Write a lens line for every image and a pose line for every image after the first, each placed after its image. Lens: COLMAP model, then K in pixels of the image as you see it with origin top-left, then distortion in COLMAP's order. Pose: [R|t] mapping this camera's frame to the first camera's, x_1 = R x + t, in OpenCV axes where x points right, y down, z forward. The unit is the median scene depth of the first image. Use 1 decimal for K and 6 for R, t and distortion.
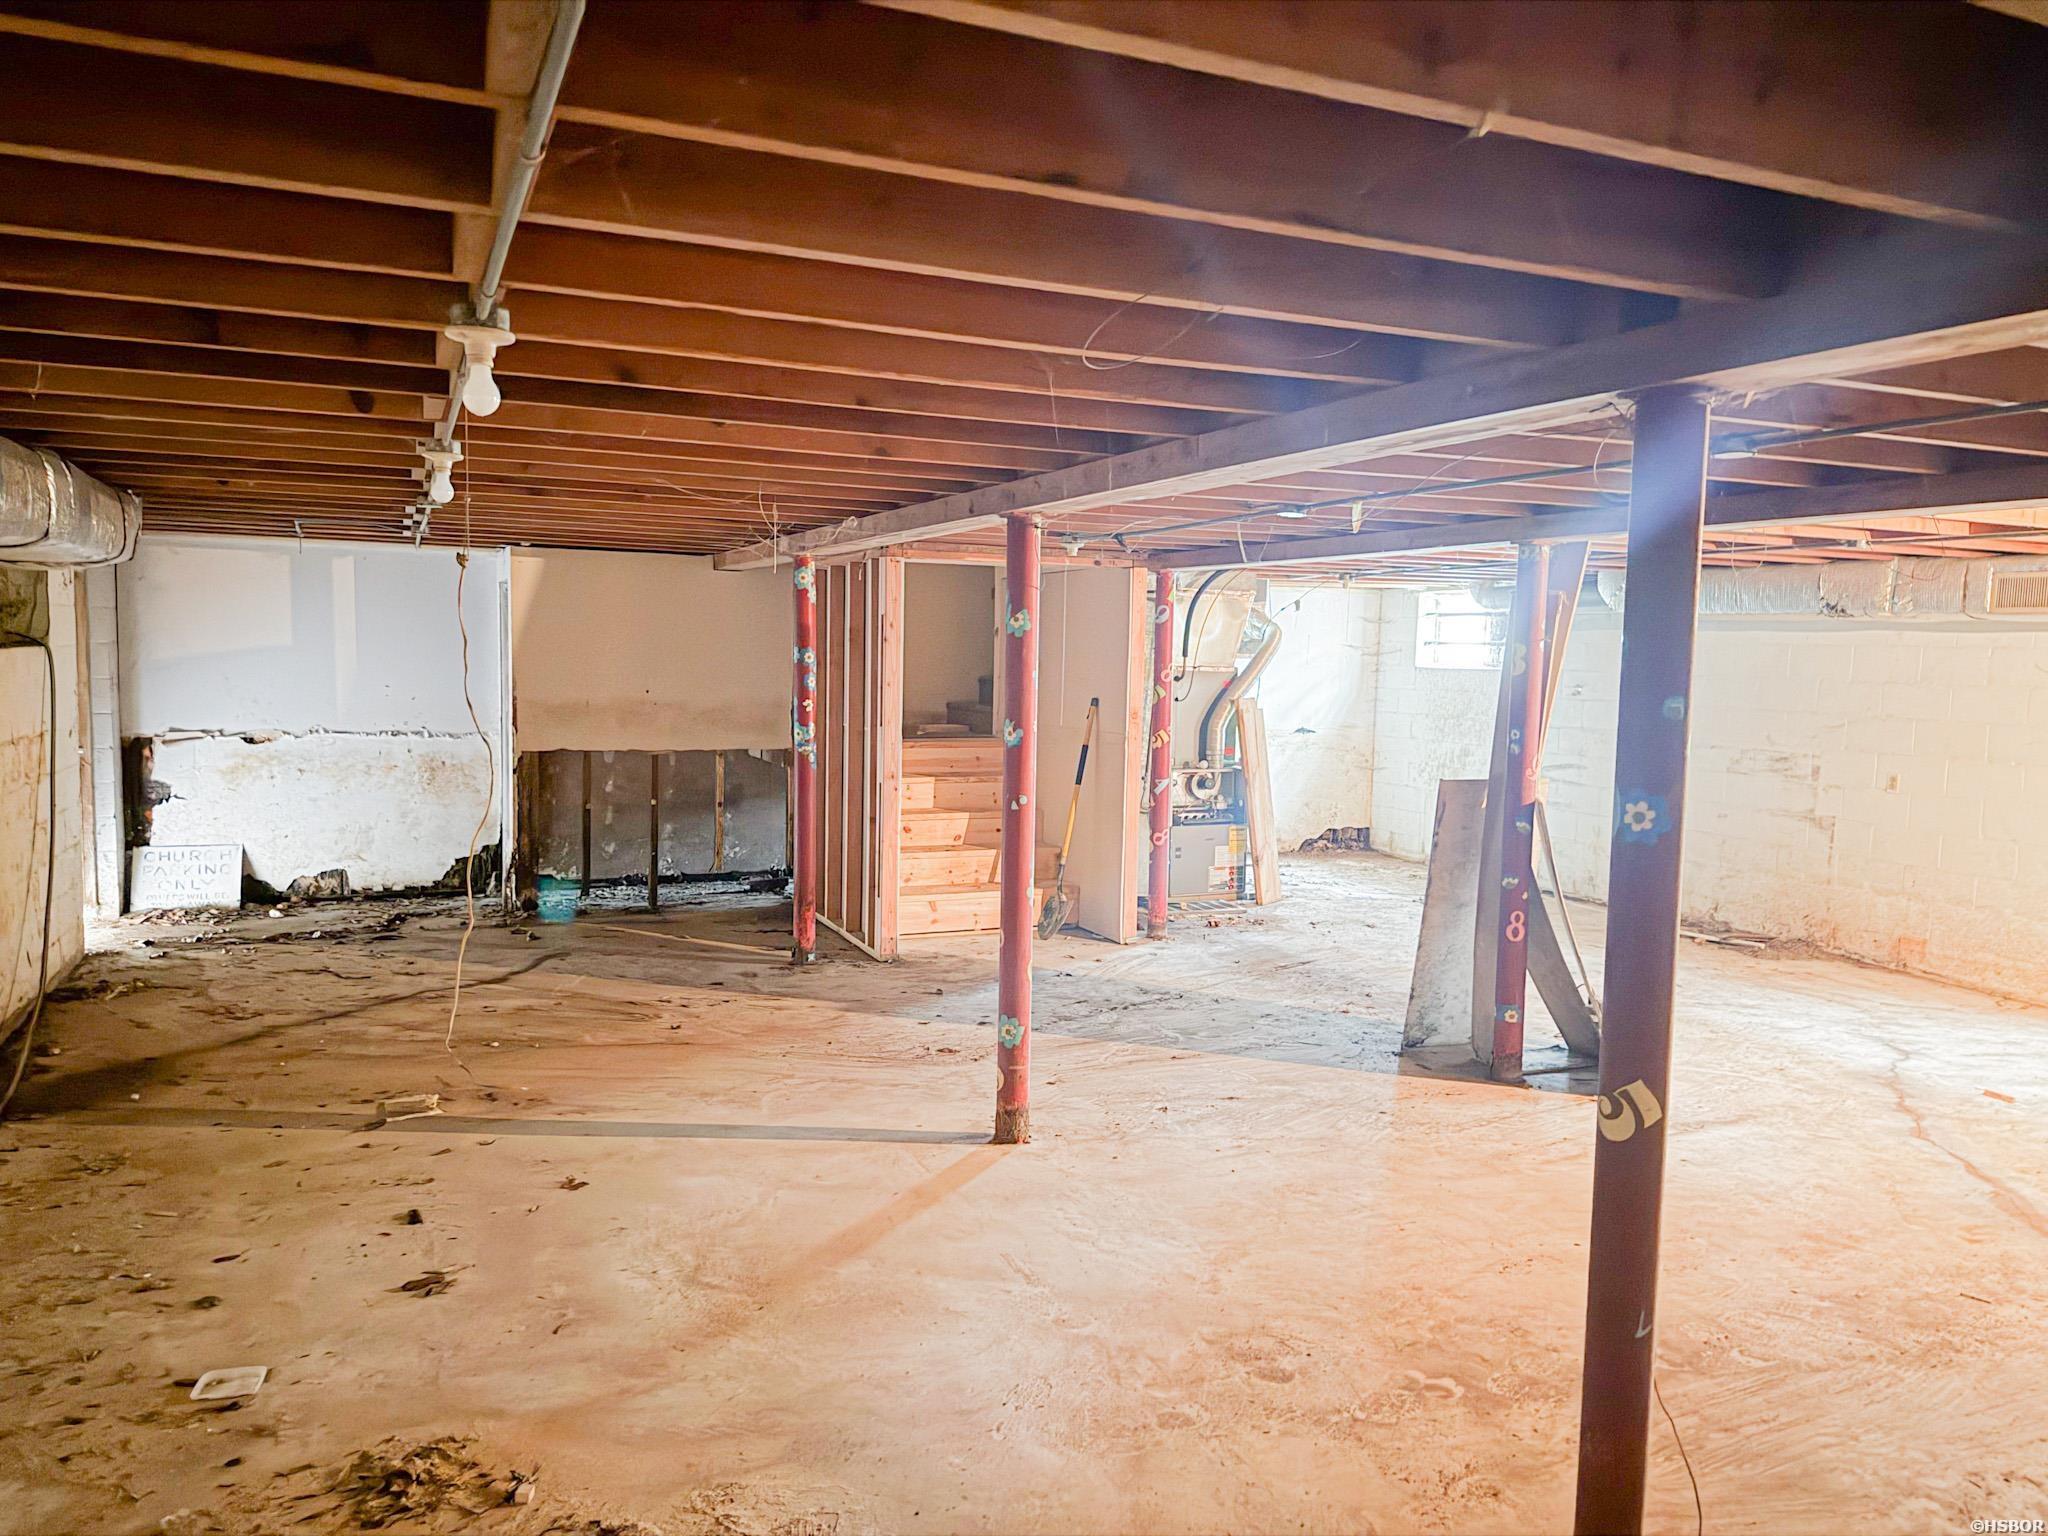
lens RADIAL K [[1426.4, 0, 1017.9], [0, 1426.4, 769.6], [0, 0, 1]] dist [0.090624, -0.118524]
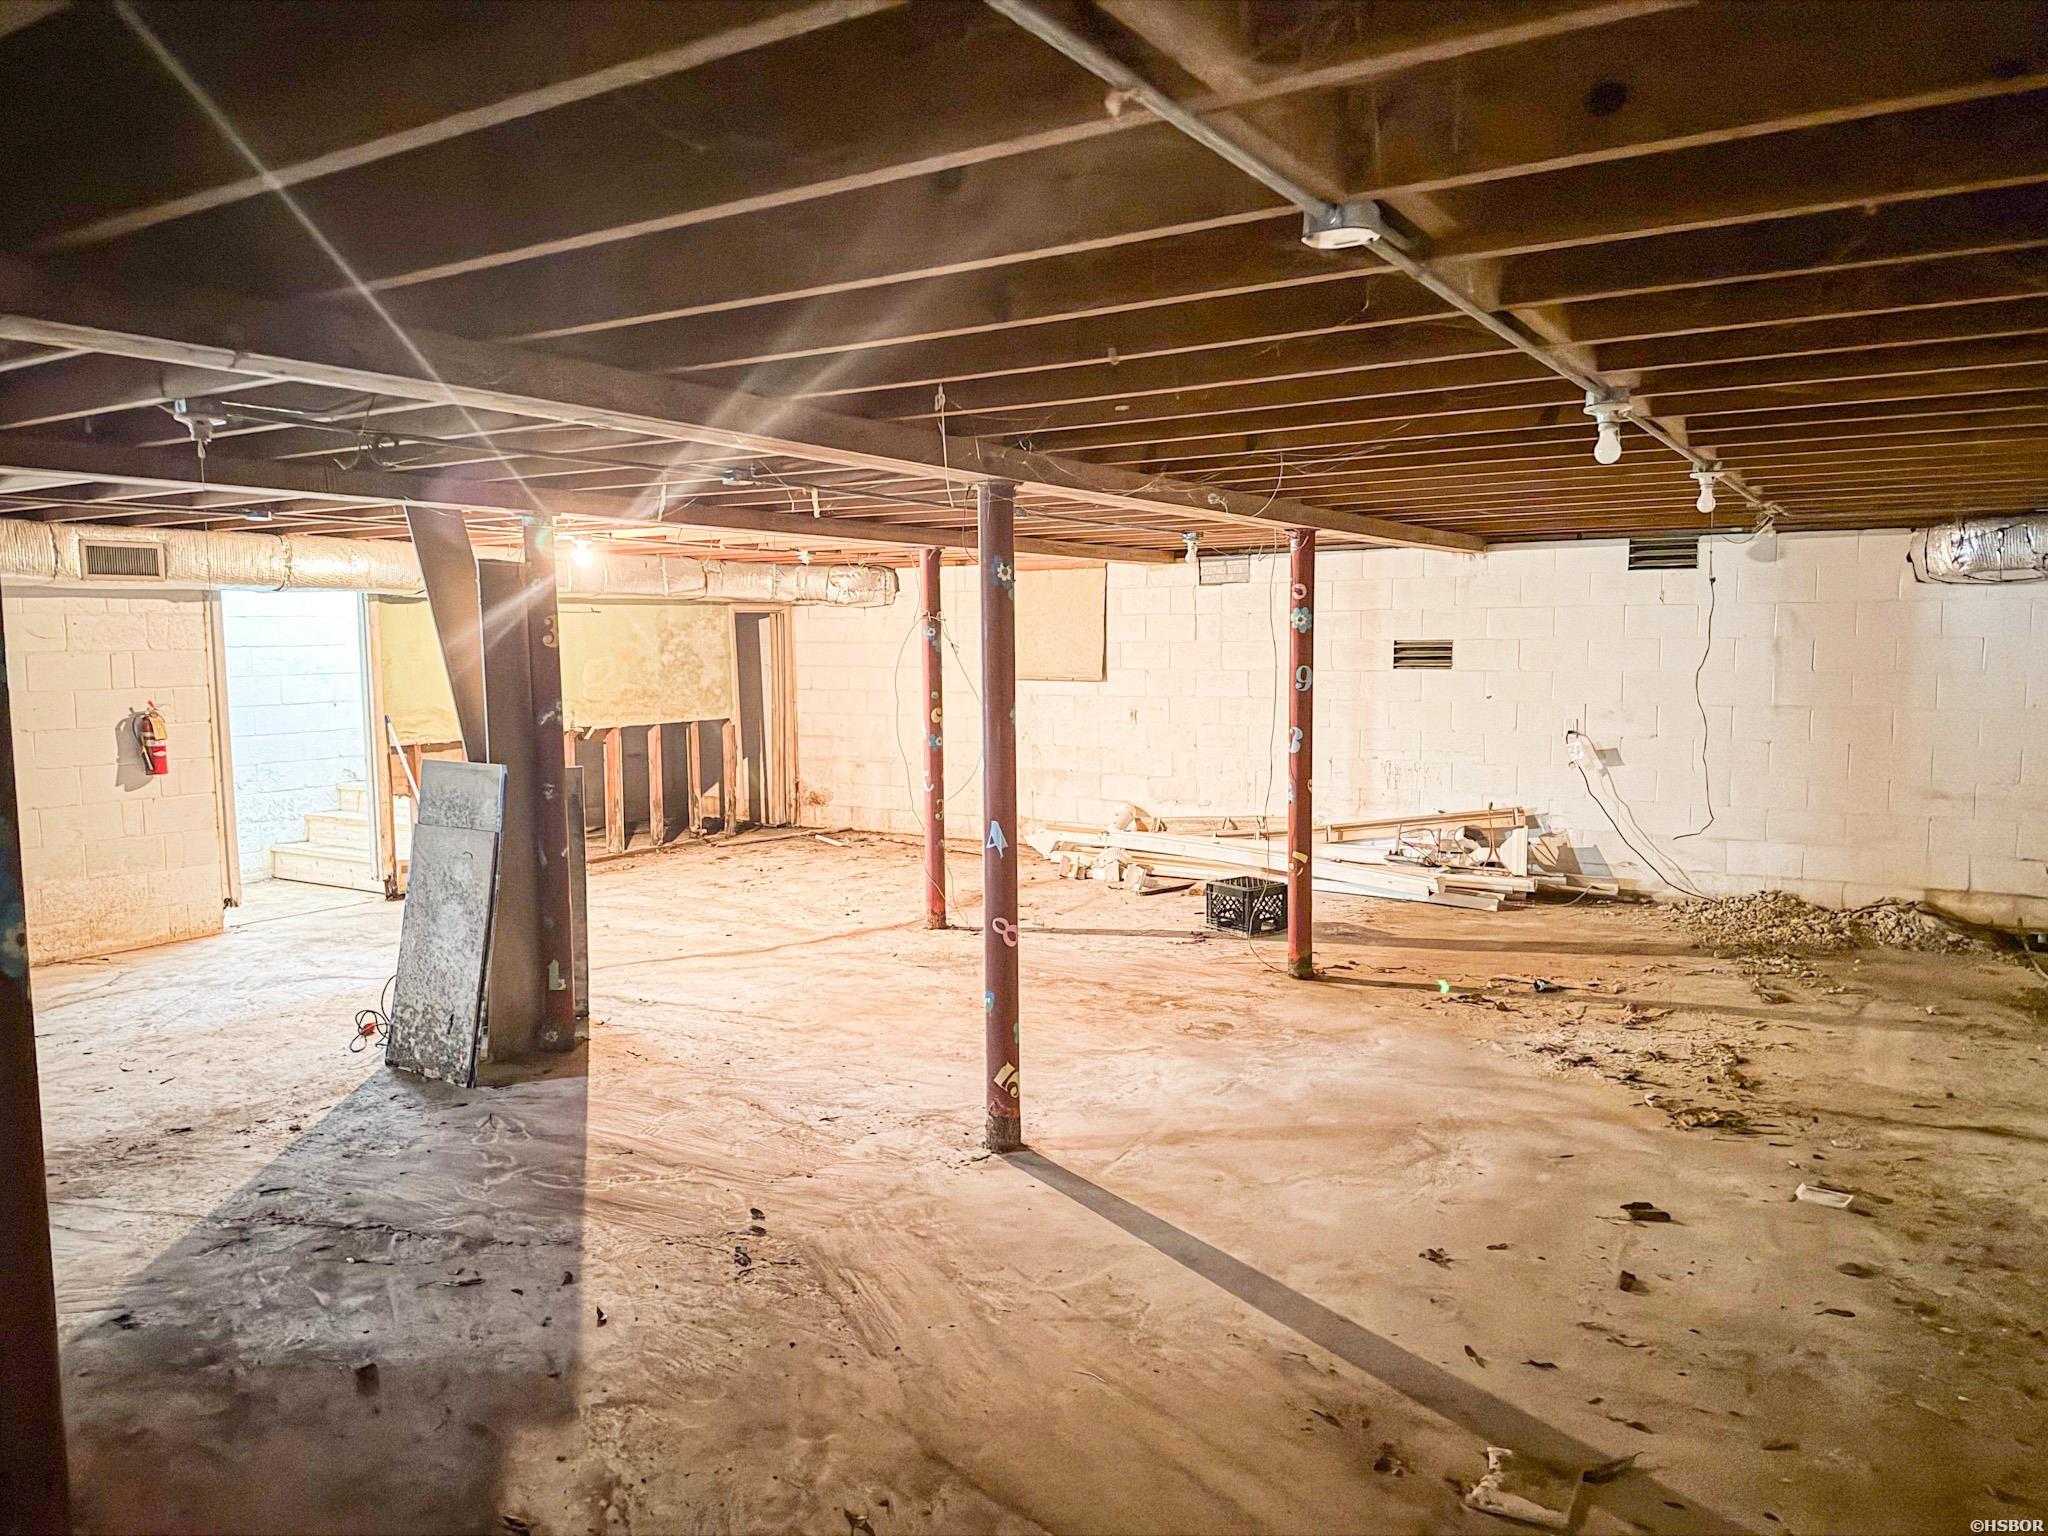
lens RADIAL K [[1426.4, 0, 1017.9], [0, 1426.4, 769.6], [0, 0, 1]] dist [0.090624, -0.118524]
pose [[-0.565349, -0.098167, 0.818989, -0.743813], [0.070190, 0.983566, 0.166346, -0.140216], [-0.821860, 0.151529, -0.549168, 1.441416]]
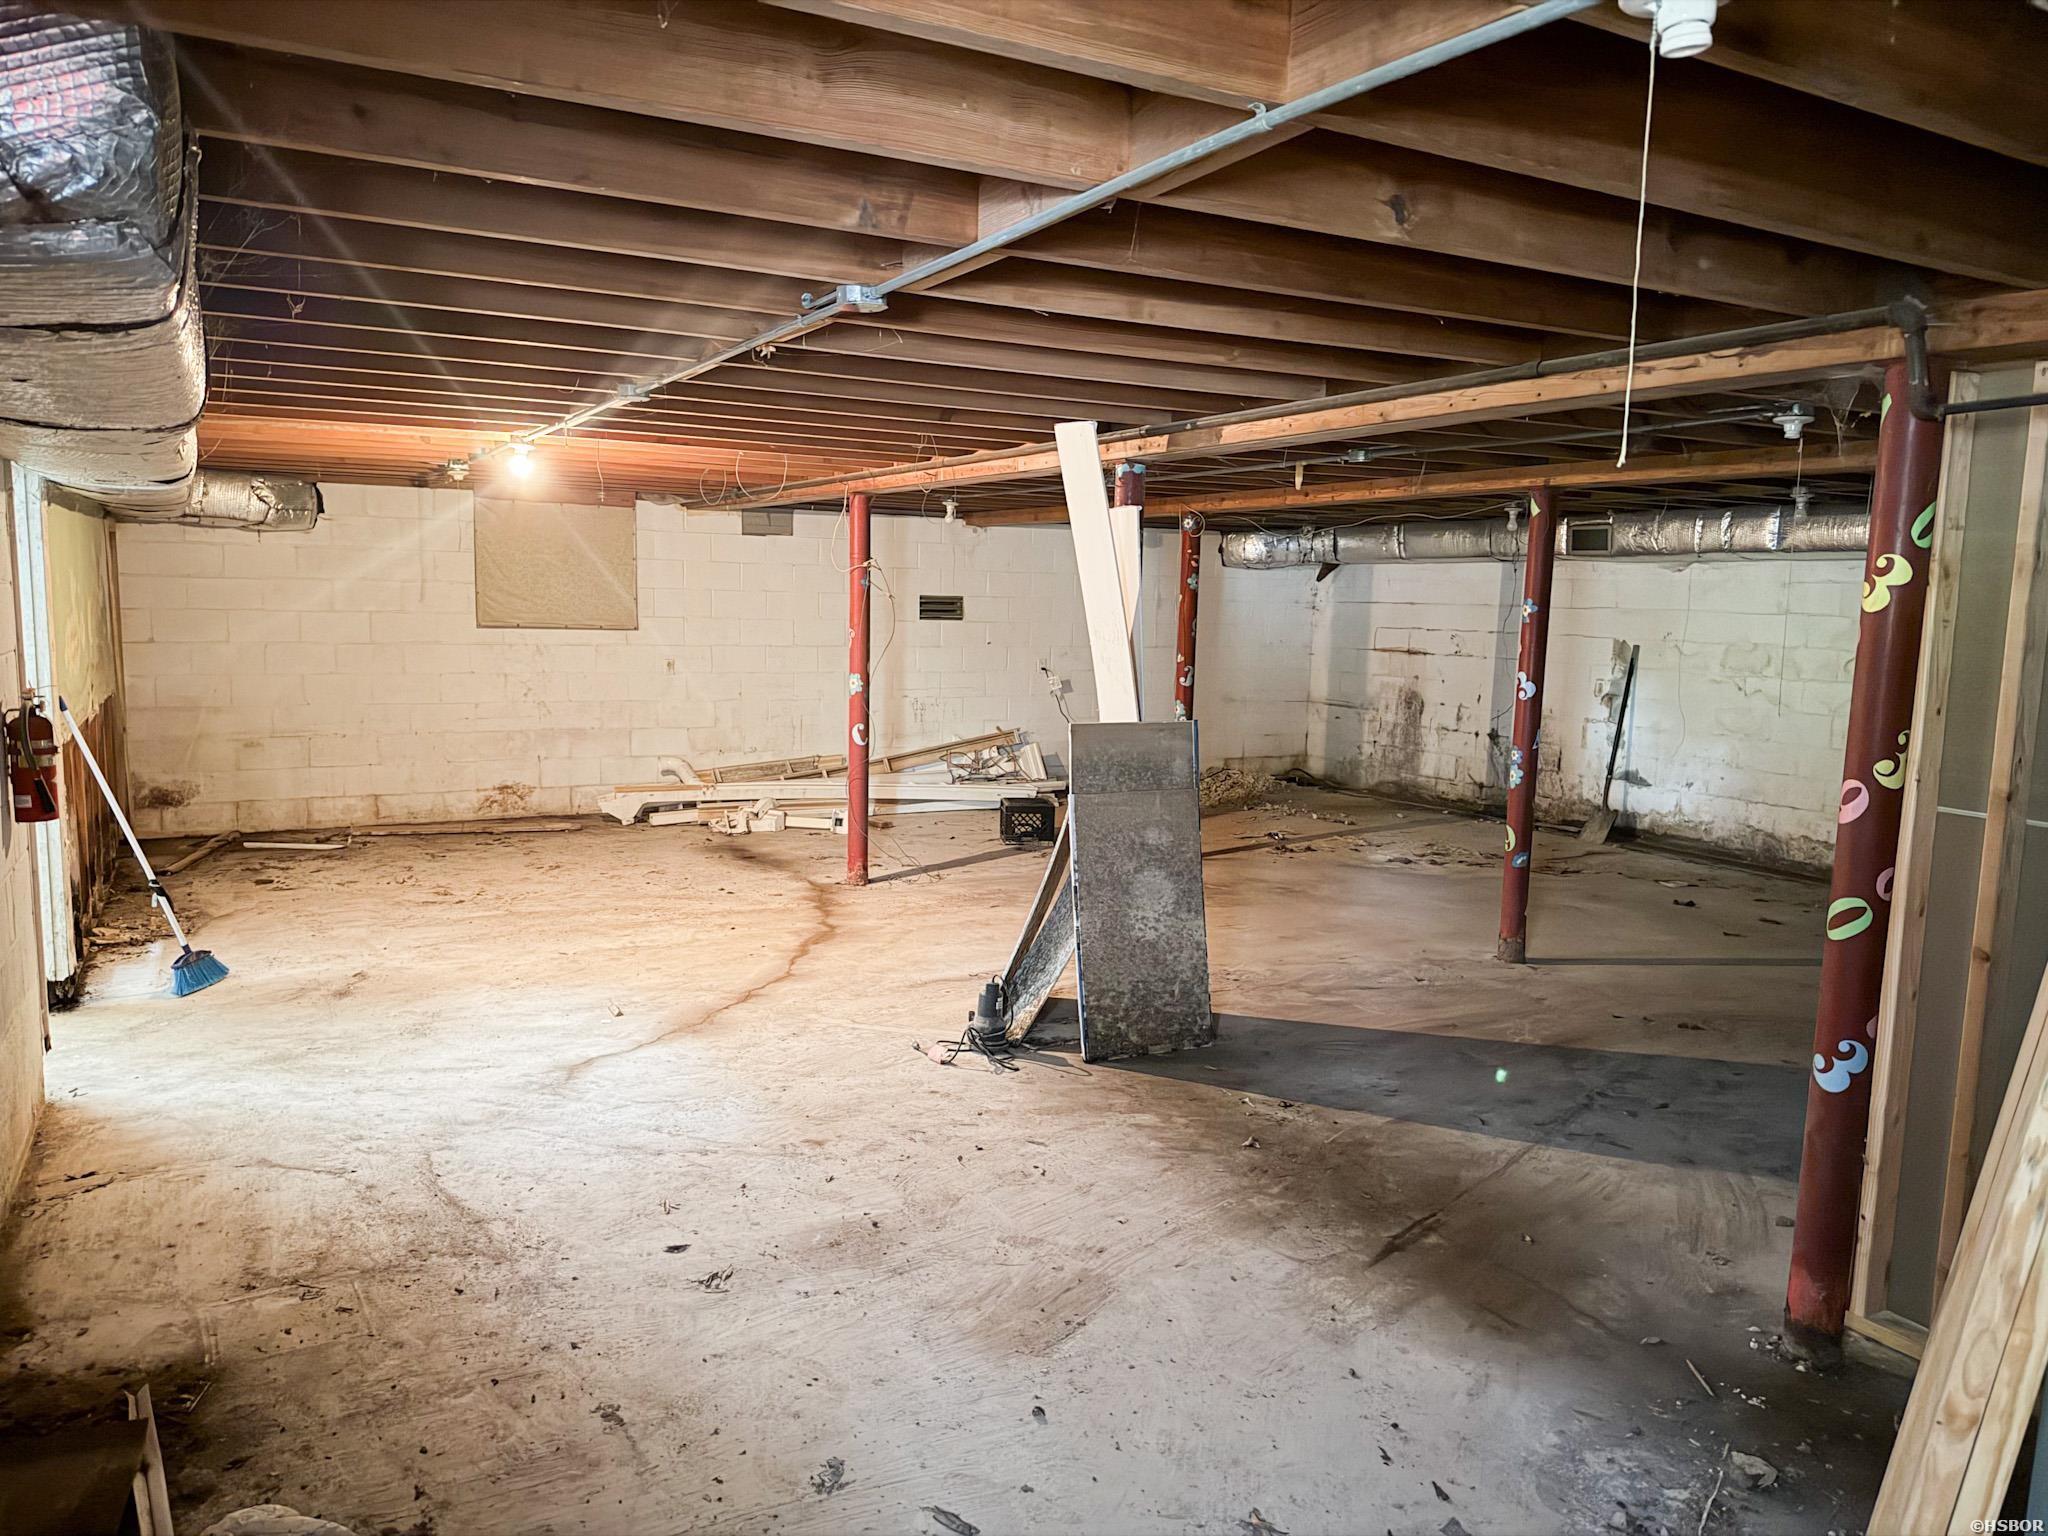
lens RADIAL K [[1426.4, 0, 1017.9], [0, 1426.4, 769.6], [0, 0, 1]] dist [0.090624, -0.118524]
pose [[-0.995099, -0.034796, -0.092560, 0.569598], [-0.053843, 0.975778, 0.212035, -0.171710], [0.082940, 0.215979, -0.972869, 2.181541]]
